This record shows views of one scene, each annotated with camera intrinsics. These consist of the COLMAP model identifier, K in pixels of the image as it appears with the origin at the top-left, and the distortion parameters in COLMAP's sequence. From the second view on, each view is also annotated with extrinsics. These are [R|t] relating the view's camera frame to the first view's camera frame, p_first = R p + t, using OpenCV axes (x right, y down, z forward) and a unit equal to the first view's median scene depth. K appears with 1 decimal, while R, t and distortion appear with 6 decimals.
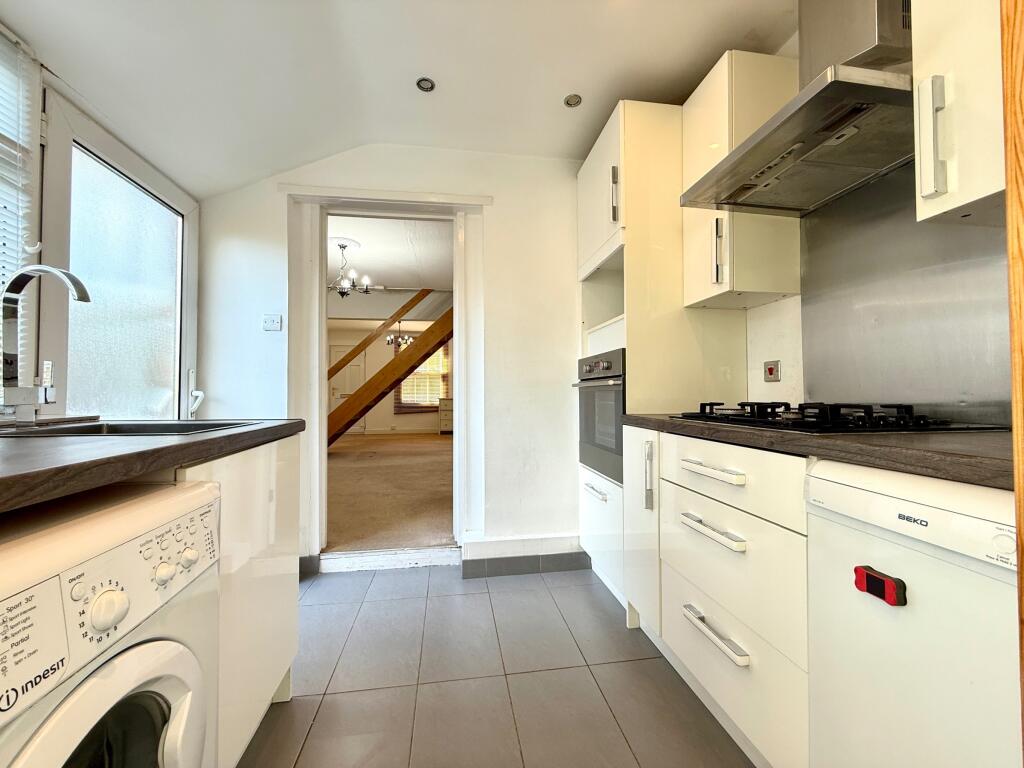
lens RADIAL K [[410.8, 0, 512.0], [0, 410.8, 384.0], [0, 0, 1]] dist [0.001422, 0.000059]
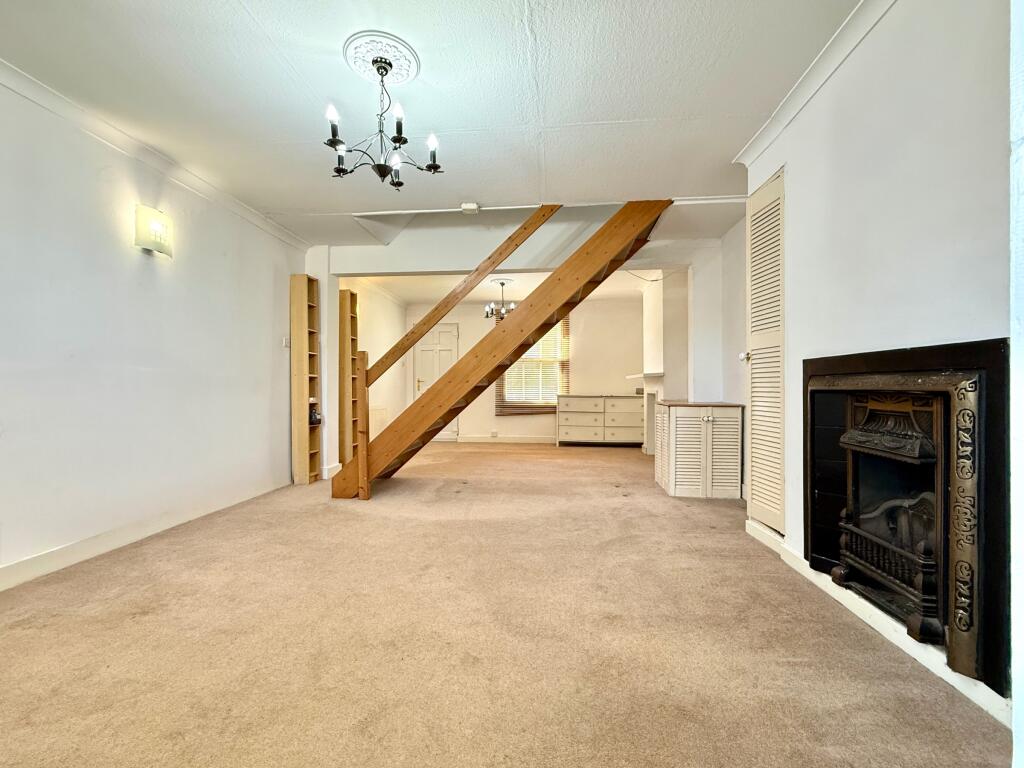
lens RADIAL K [[445.2, 0, 512.0], [0, 445.2, 384.0], [0, 0, 1]] dist [-0.000083, -0.000009]
pose [[0.970084, 0.004337, -0.242730, -0.075278], [-0.000160, 0.999852, 0.017227, 0.003459], [0.242769, -0.016673, 0.969941, 0.271211]]
